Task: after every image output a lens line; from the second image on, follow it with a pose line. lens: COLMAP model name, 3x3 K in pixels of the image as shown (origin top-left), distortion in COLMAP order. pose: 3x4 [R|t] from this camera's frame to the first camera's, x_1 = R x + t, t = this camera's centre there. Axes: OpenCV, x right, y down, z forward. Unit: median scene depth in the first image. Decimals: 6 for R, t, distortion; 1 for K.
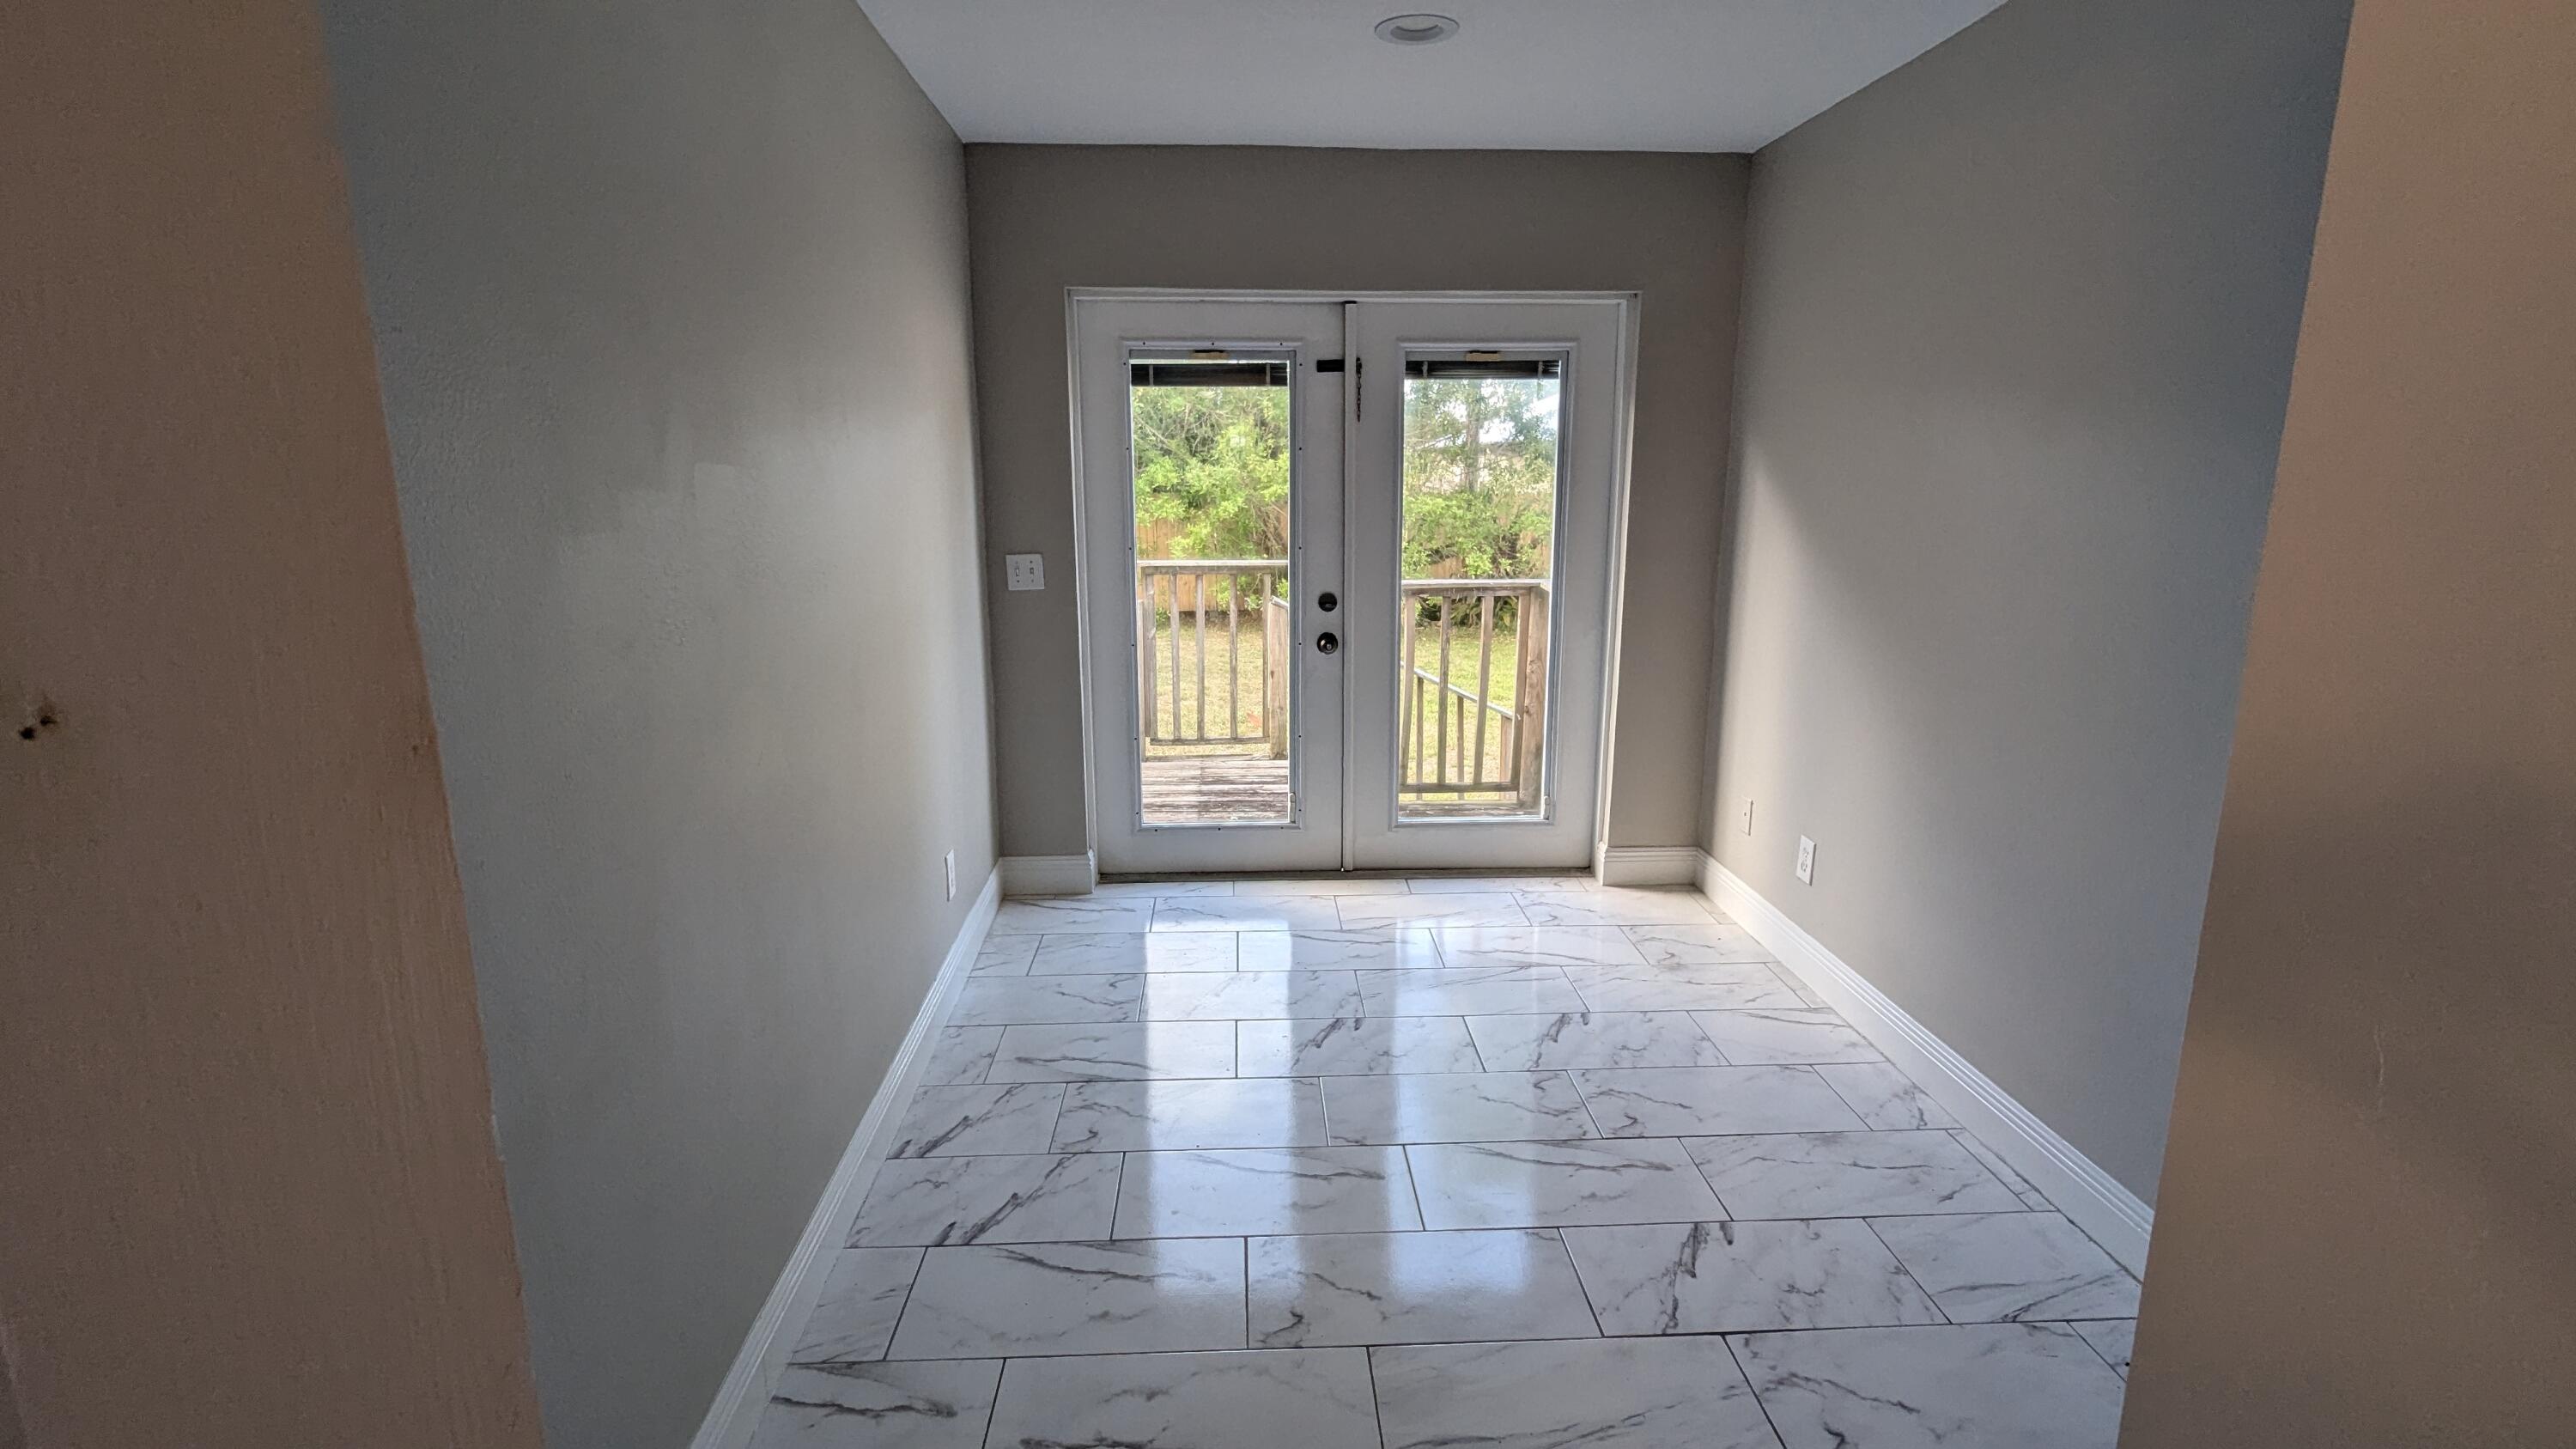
lens RADIAL K [[1215.9, 0, 1286.1], [0, 1215.9, 726.9], [0, 0, 1]] dist [-0.002747, 0.002497]
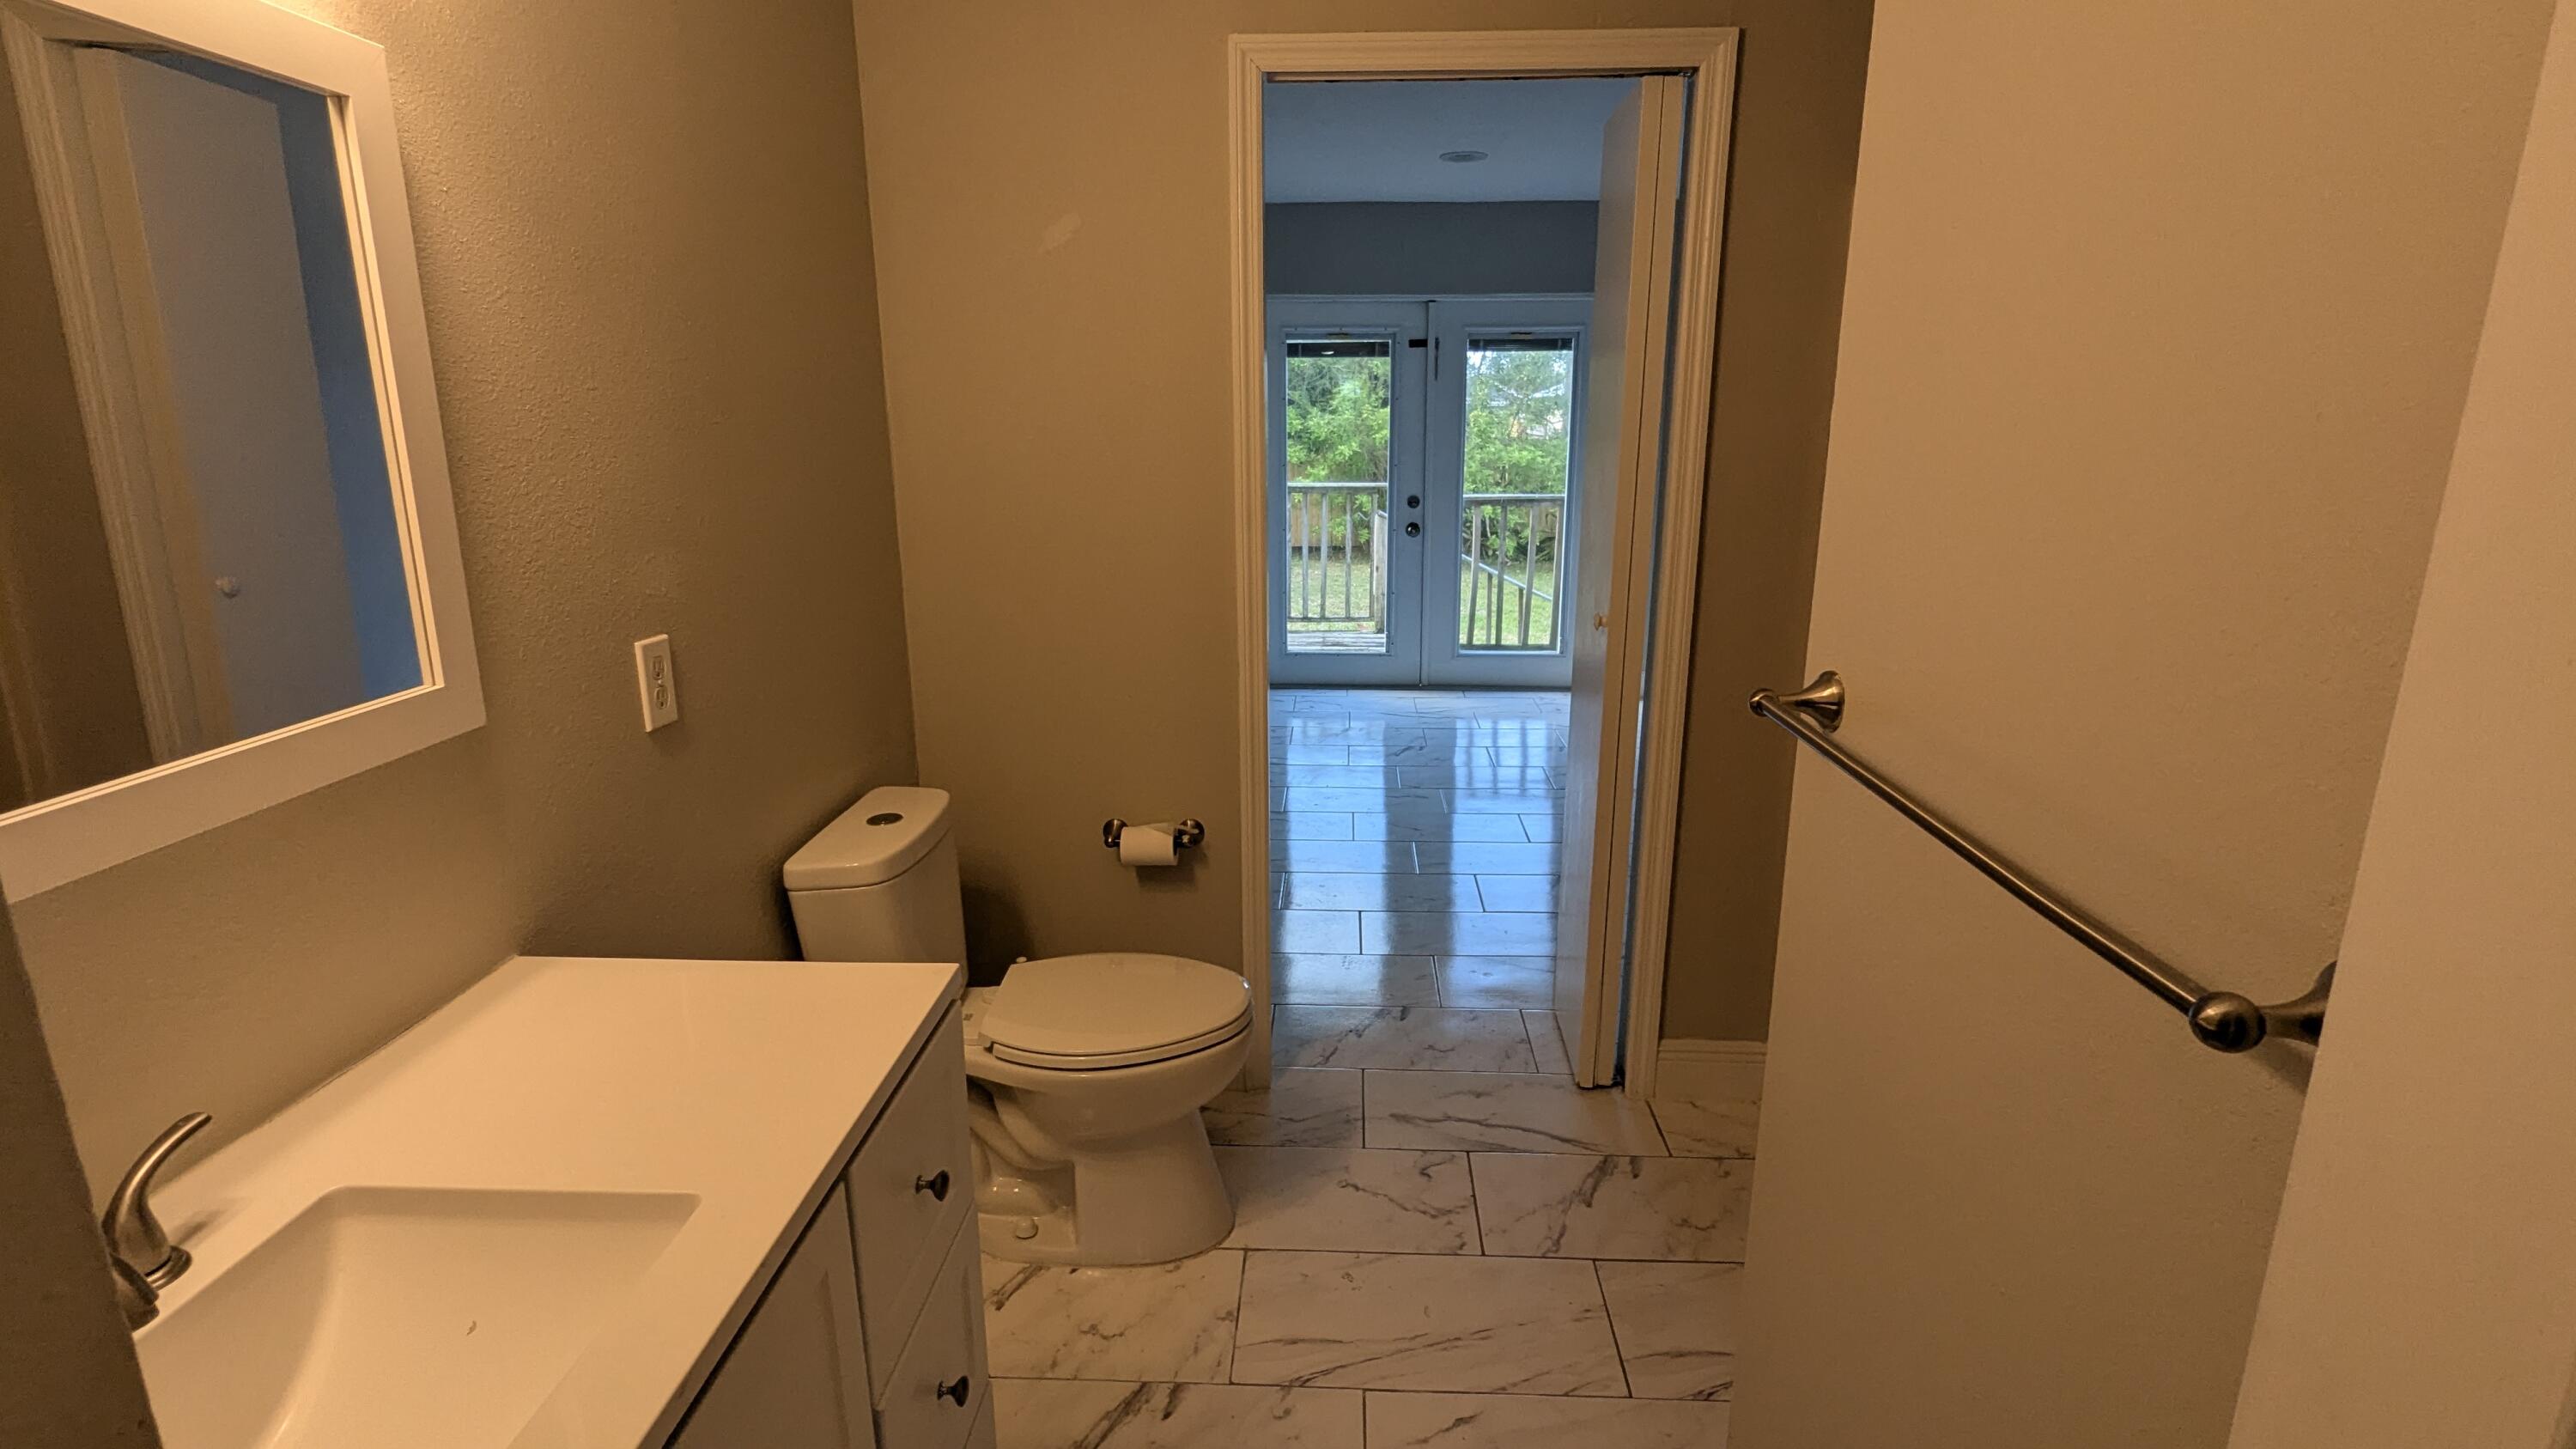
lens RADIAL K [[1215.9, 0, 1286.1], [0, 1215.9, 726.9], [0, 0, 1]] dist [-0.002747, 0.002497]
pose [[0.995848, 0.020983, -0.088581, 0.015211], [-0.017588, 0.999087, 0.038943, 0.112444], [0.089318, -0.037224, 0.995307, -0.488441]]
